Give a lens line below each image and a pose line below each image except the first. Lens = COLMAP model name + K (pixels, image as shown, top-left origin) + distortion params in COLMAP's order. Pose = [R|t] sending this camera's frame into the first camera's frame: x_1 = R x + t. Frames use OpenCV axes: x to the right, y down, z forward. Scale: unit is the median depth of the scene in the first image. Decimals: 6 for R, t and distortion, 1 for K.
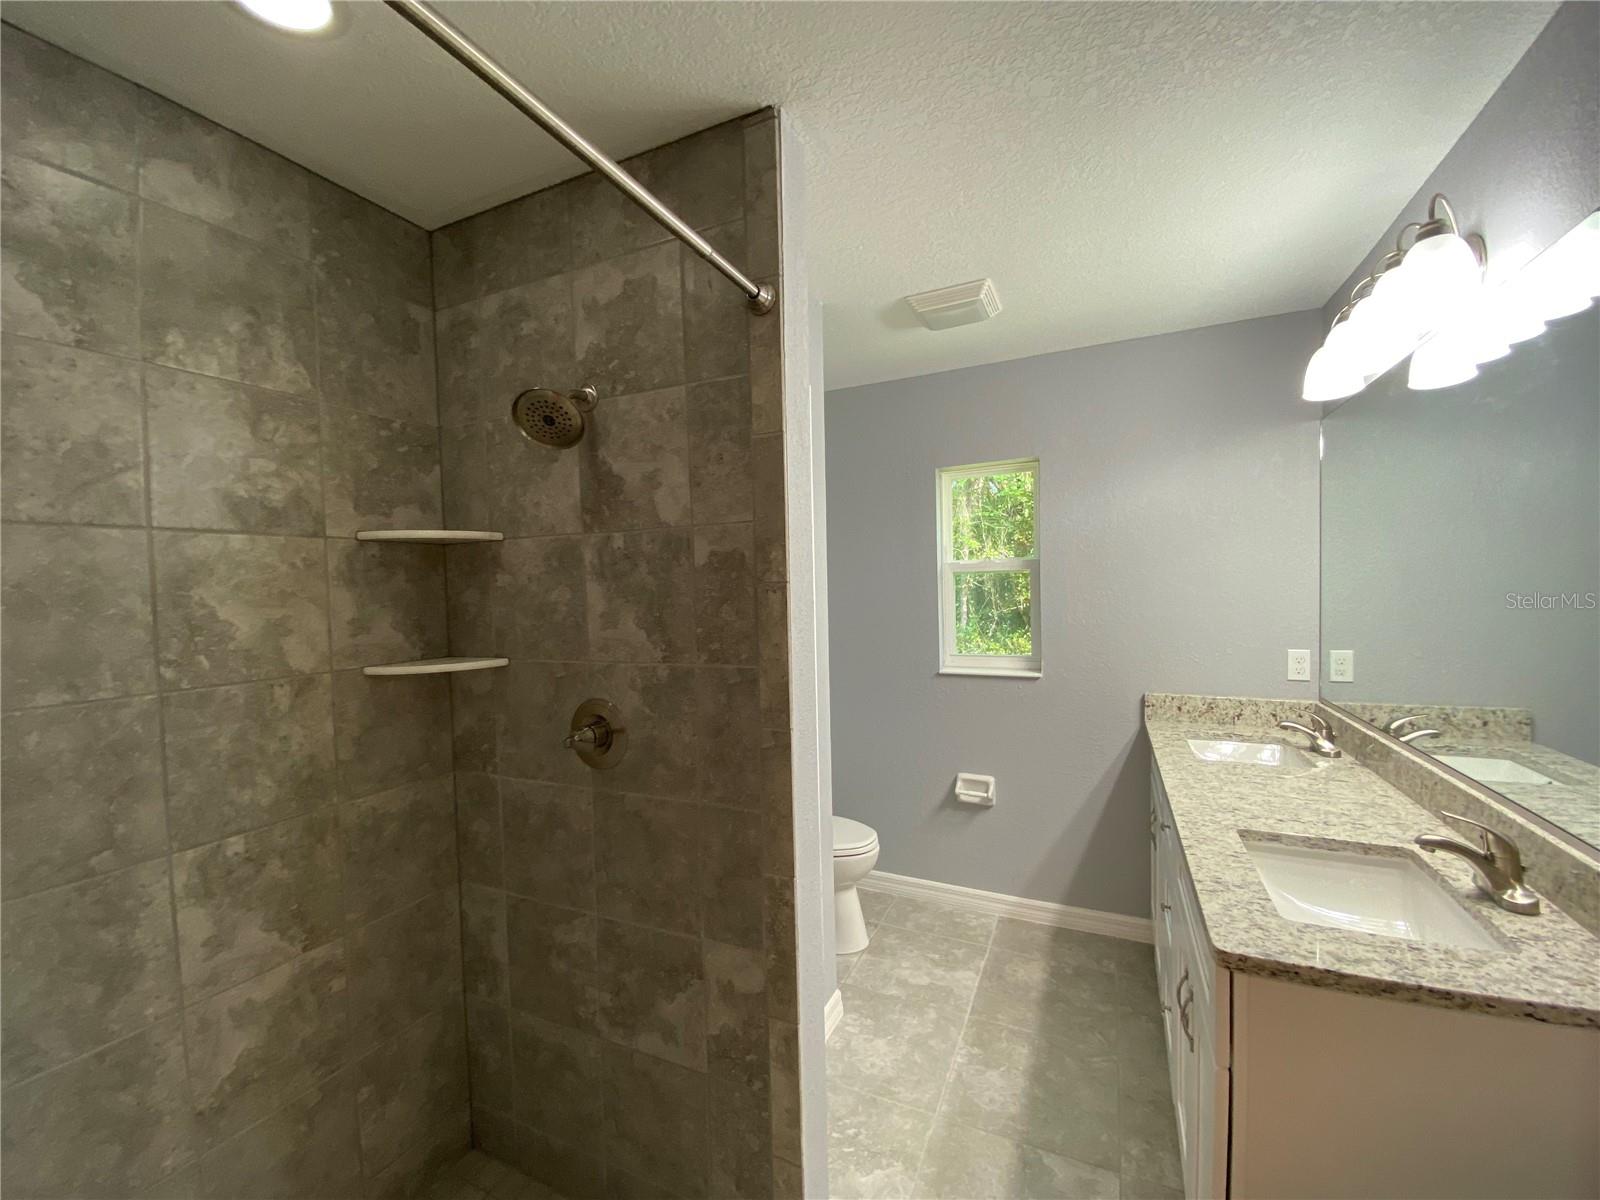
lens RADIAL K [[648.1, 0, 796.8], [0, 648.1, 605.8], [0, 0, 1]] dist [0.022392, -0.019879]
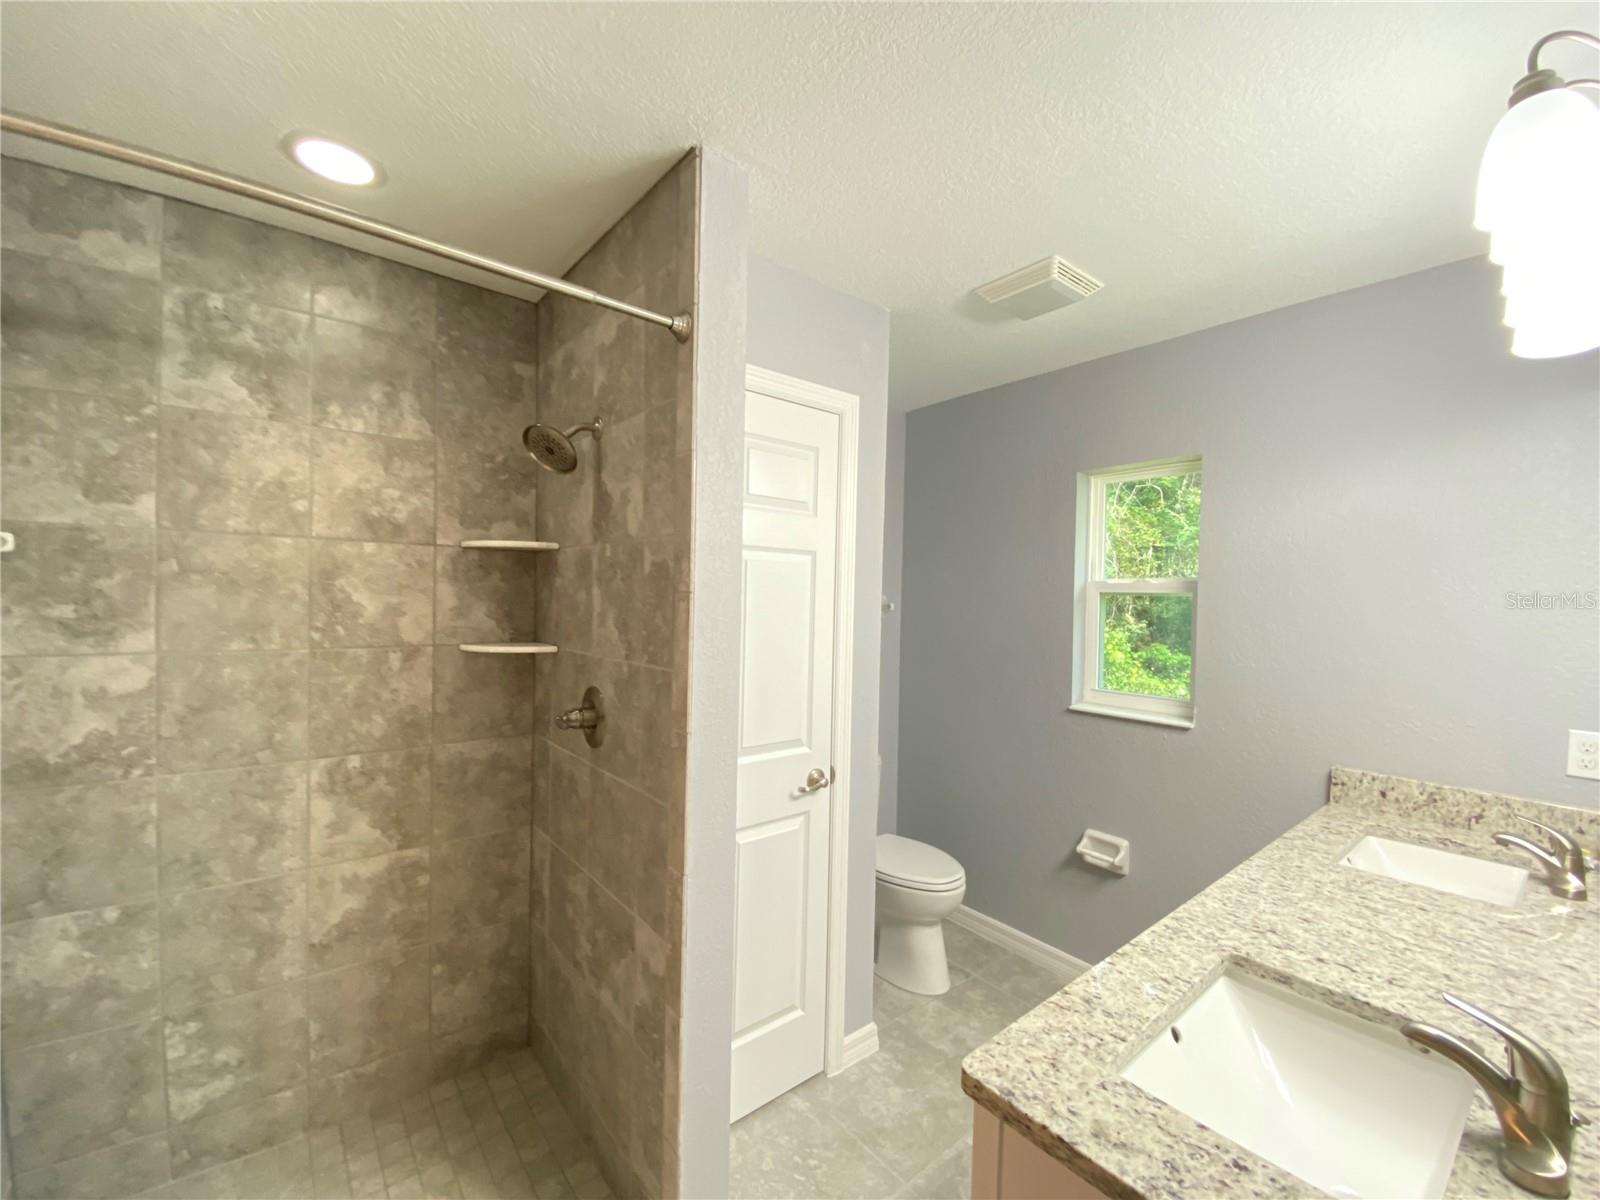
lens RADIAL K [[648.1, 0, 796.8], [0, 648.1, 605.8], [0, 0, 1]] dist [0.022392, -0.019879]
pose [[0.899782, 0.050932, -0.433357, 0.557952], [-0.057765, 0.998327, -0.002605, -0.020412], [0.432499, 0.027377, 0.901219, 0.118766]]
